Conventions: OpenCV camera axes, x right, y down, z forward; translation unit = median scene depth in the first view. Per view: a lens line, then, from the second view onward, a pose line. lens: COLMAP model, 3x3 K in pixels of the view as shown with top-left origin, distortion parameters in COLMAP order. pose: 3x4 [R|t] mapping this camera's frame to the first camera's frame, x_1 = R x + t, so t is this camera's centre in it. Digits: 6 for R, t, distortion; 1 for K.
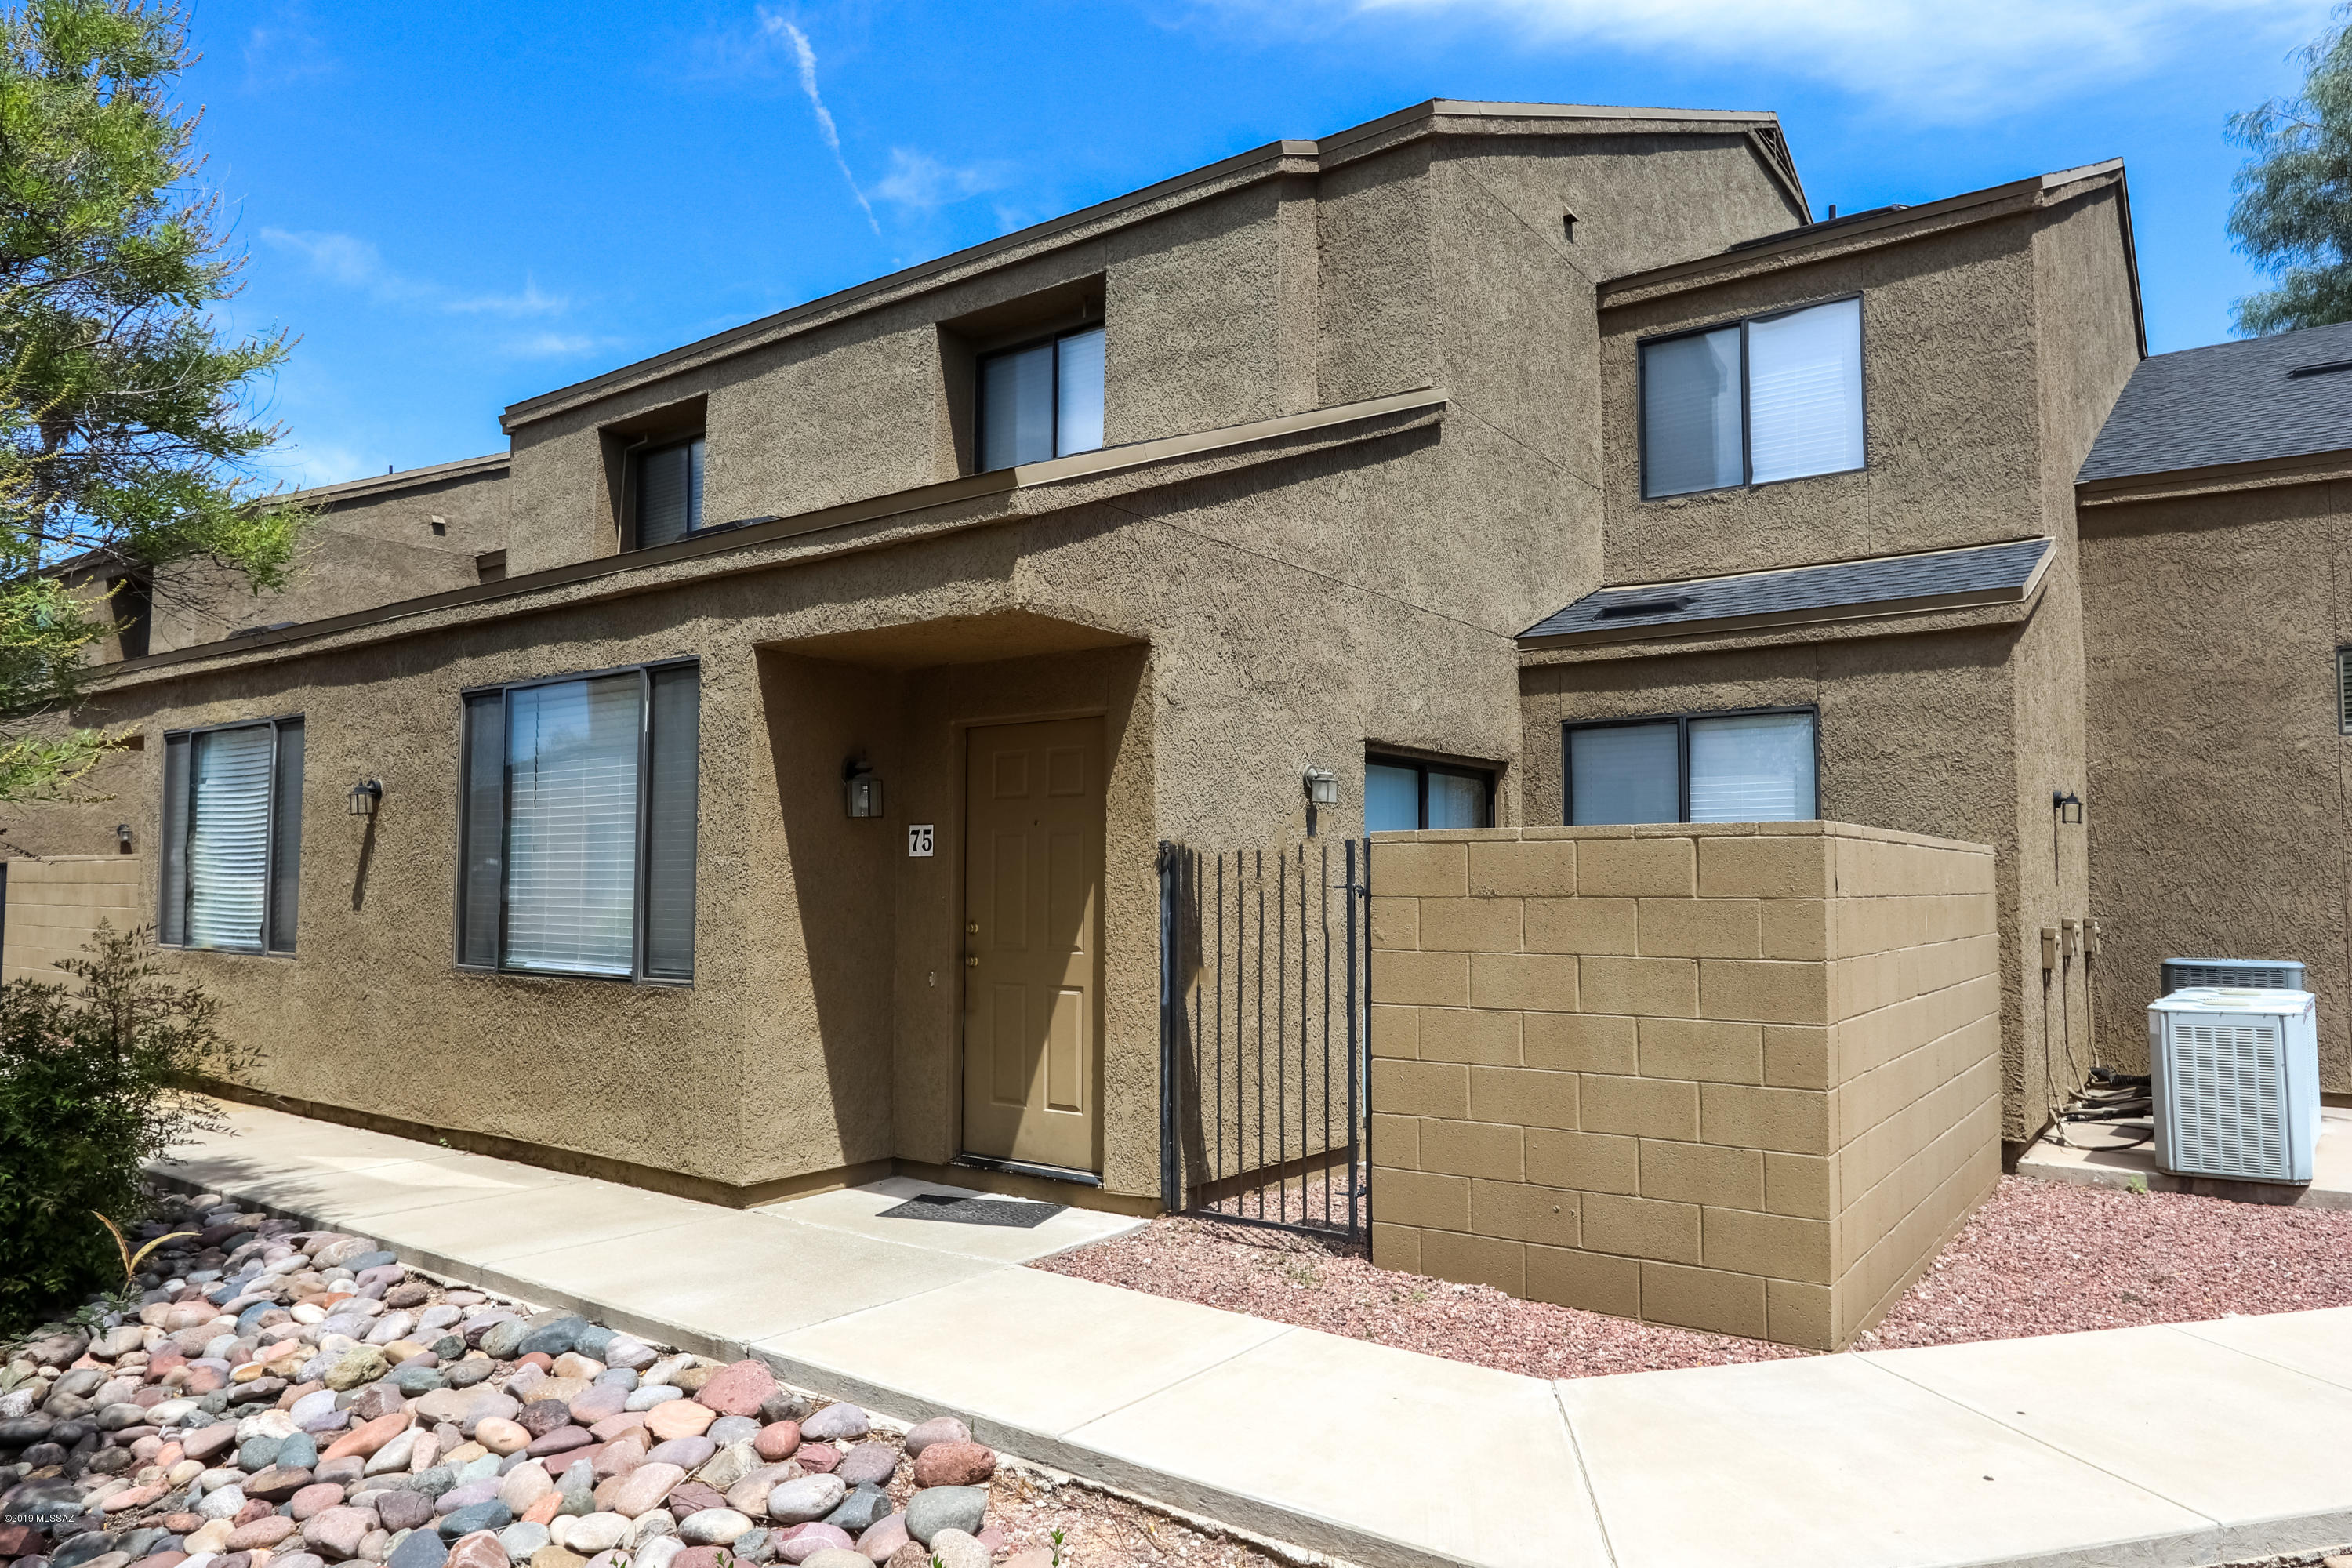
lens RADIAL K [[1498.9, 0, 1176.0], [0, 1498.9, 784.0], [0, 0, 1]] dist [-0.001311, -0.000112]
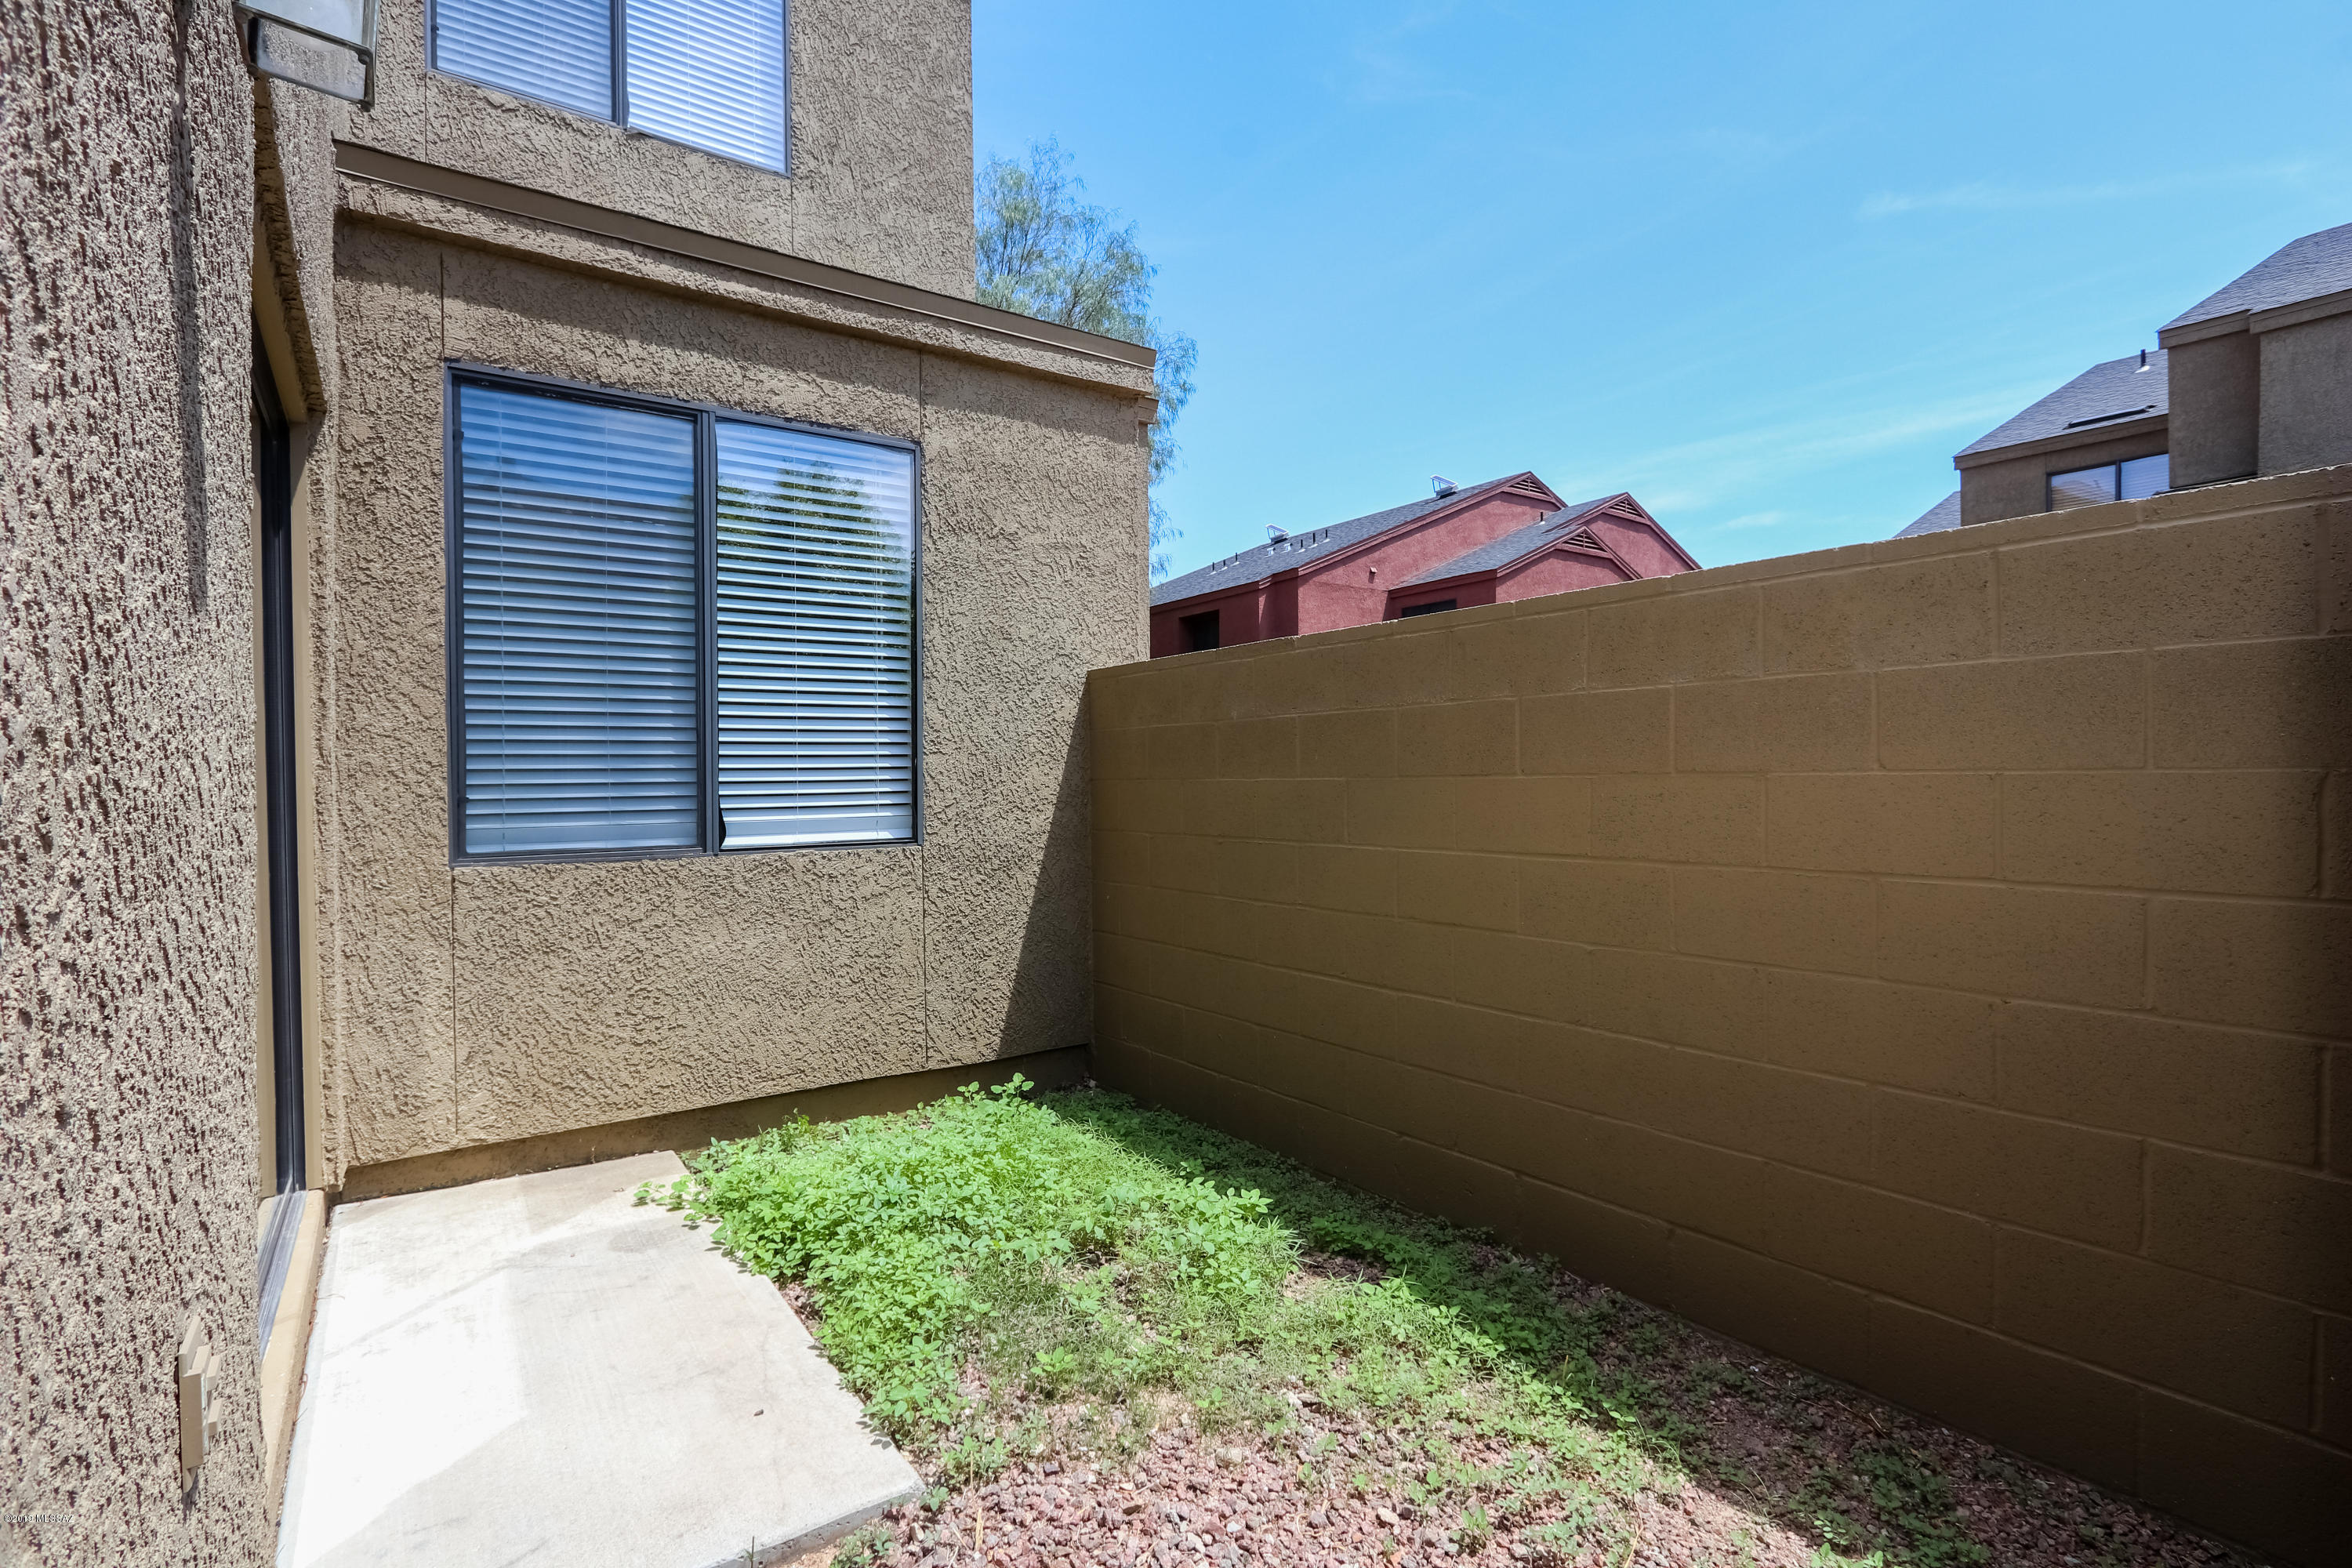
lens RADIAL K [[1084.4, 0, 1146.6], [0, 1084.4, 790.0], [0, 0, 1]] dist [-0.016161, 0.002193]
pose [[0.327307, -0.015729, 0.944787, 0.007743], [-0.051746, 0.998063, 0.034543, 0.078296], [-0.943500, -0.060195, 0.325859, 0.742120]]
